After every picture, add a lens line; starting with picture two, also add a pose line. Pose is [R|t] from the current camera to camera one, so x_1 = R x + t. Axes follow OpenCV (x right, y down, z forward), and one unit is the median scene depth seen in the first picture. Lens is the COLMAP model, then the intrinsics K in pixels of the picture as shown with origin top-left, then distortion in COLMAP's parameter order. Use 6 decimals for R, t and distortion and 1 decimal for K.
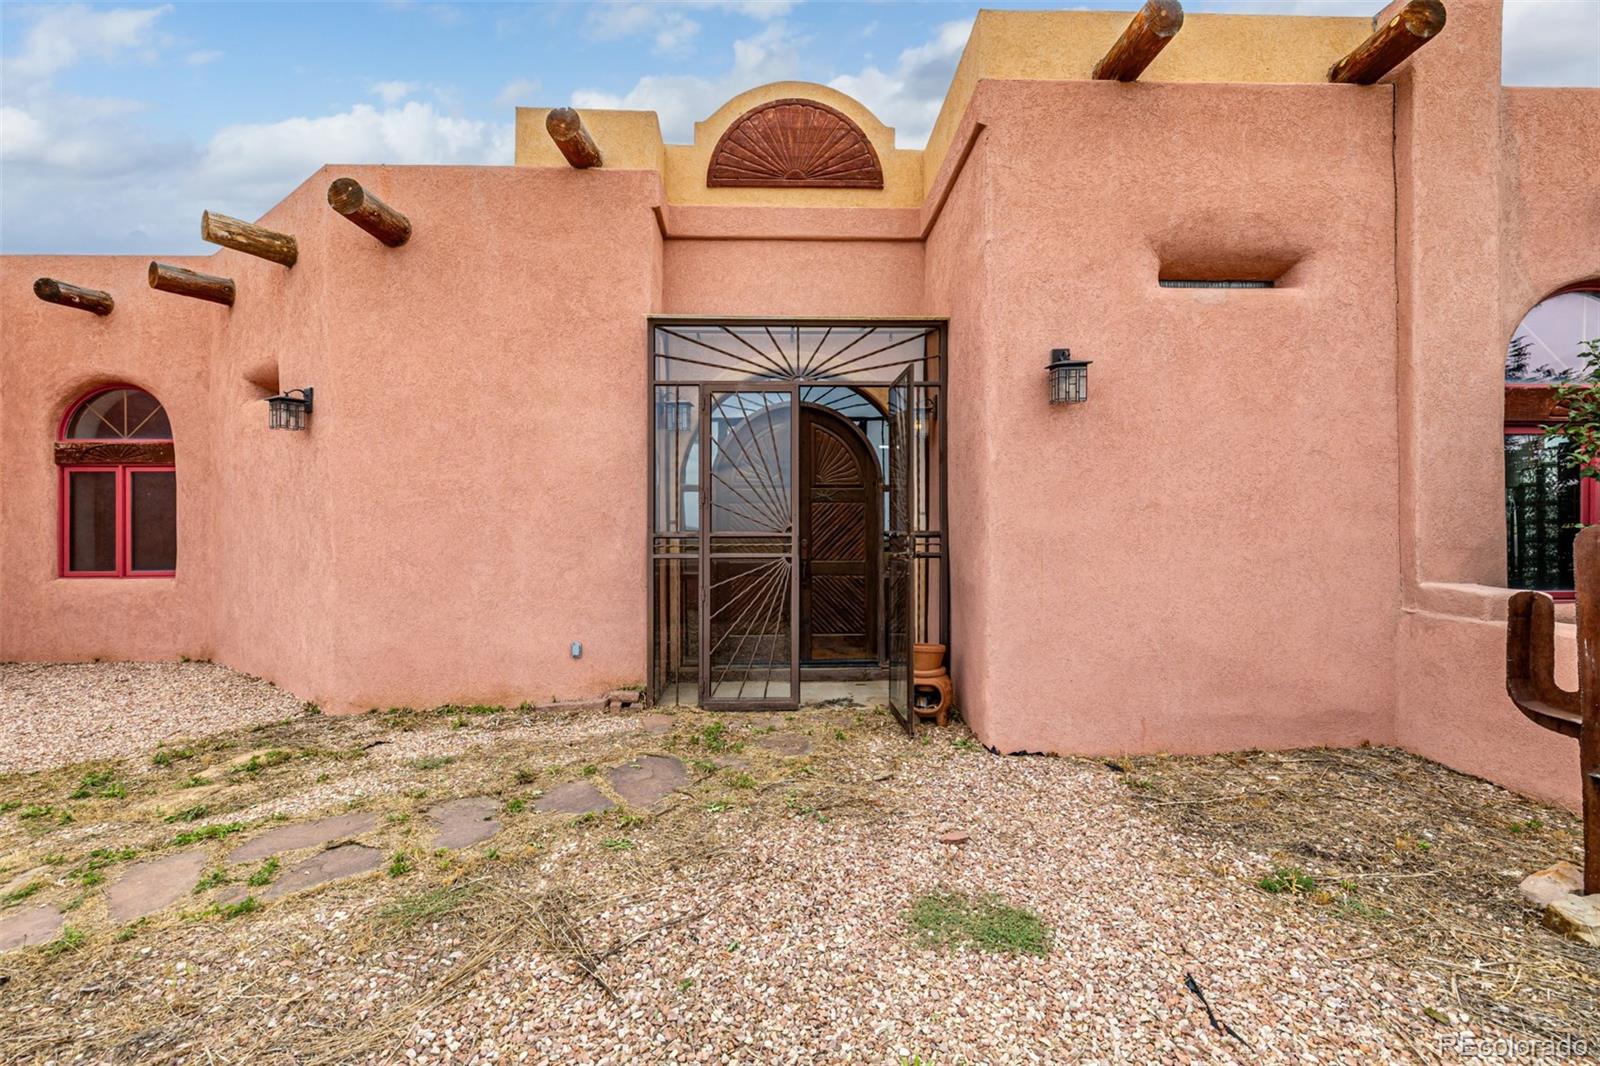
lens RADIAL K [[673.9, 0, 800.1], [0, 673.9, 529.1], [0, 0, 1]] dist [-0.004705, -0.000757]
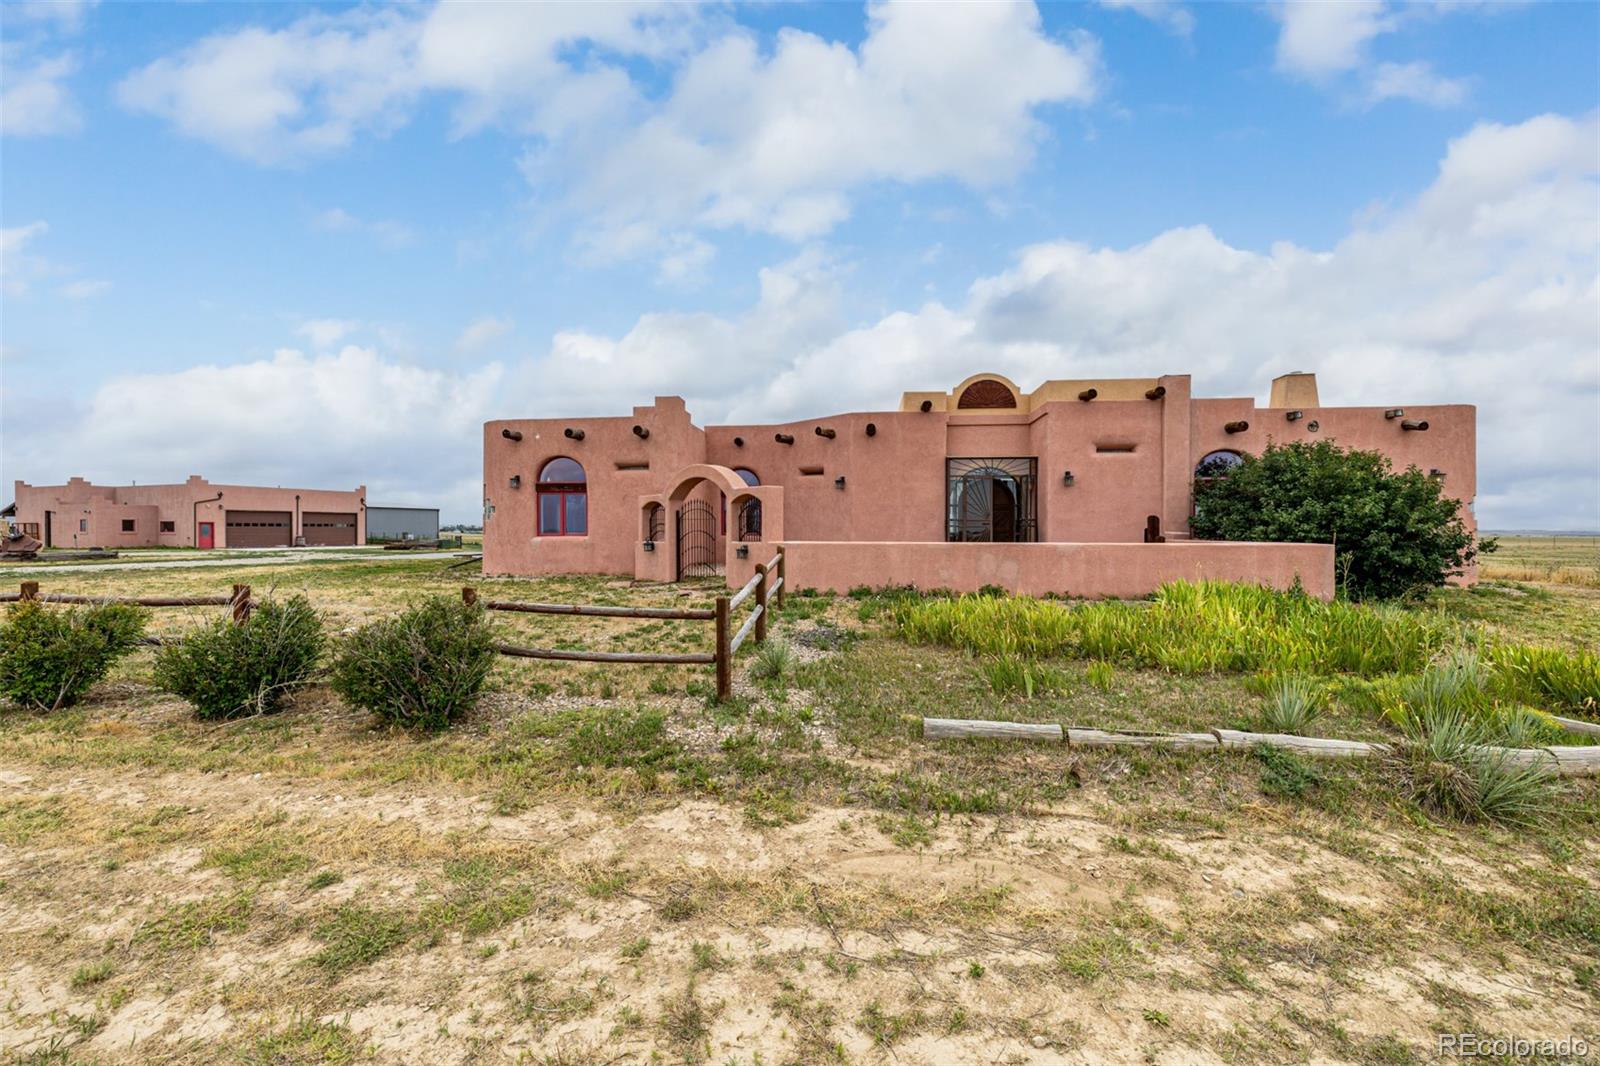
lens RADIAL K [[673.9, 0, 790.6], [0, 673.9, 535.9], [0, 0, 1]] dist [-0.004705, -0.000757]
pose [[0.992071, 0.004283, -0.125608, -0.561713], [-0.001590, 0.999767, 0.021532, 0.017709], [0.125671, -0.021161, 0.991846, -2.422384]]
